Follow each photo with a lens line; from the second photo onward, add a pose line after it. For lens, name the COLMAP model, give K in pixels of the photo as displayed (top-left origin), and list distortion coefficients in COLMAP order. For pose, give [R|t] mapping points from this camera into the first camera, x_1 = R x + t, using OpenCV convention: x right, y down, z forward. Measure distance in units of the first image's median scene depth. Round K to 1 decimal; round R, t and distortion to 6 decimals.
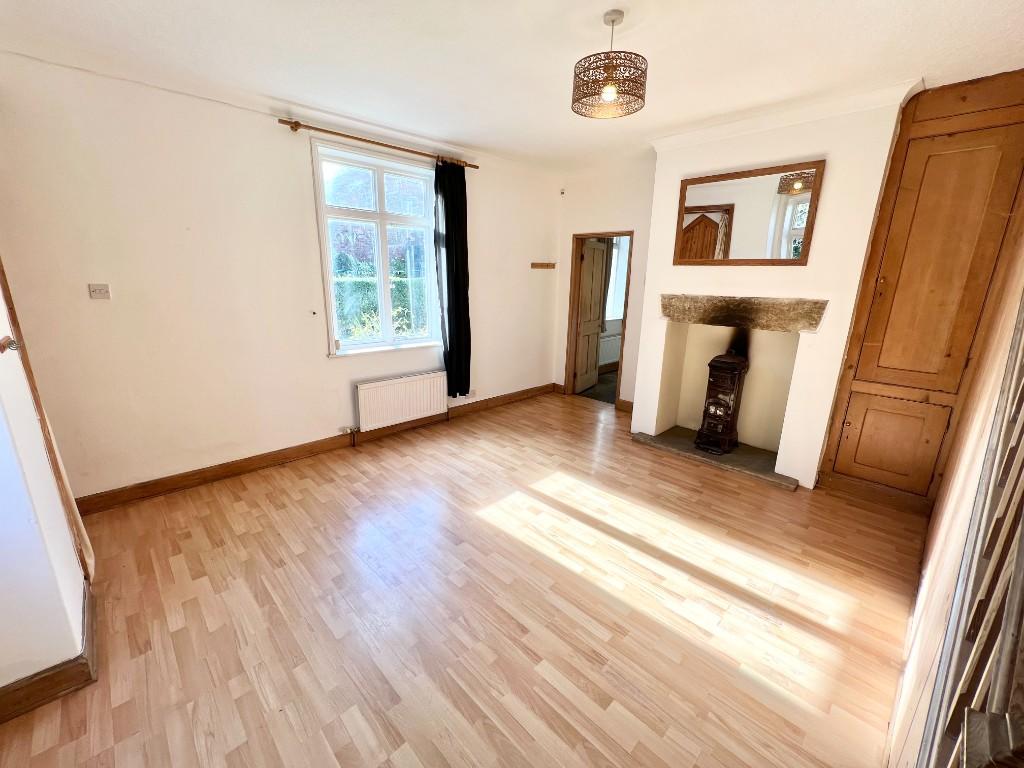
lens RADIAL K [[411.9, 0, 511.1], [0, 411.9, 381.5], [0, 0, 1]] dist [-0.000222, 0.000119]
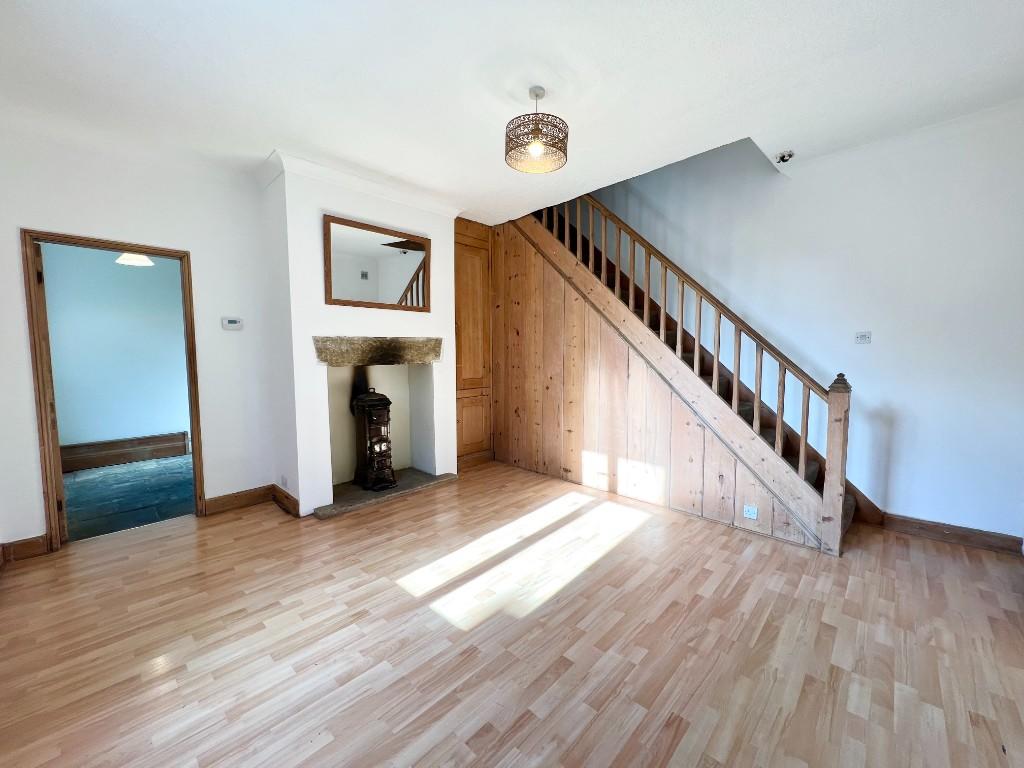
lens RADIAL K [[411.9, 0, 511.1], [0, 411.9, 381.5], [0, 0, 1]] dist [-0.000222, 0.000119]
pose [[-0.029414, -0.091526, 0.995368, -0.570504], [0.256851, 0.961669, 0.096017, -0.112495], [-0.966003, 0.258486, -0.004778, 0.718377]]
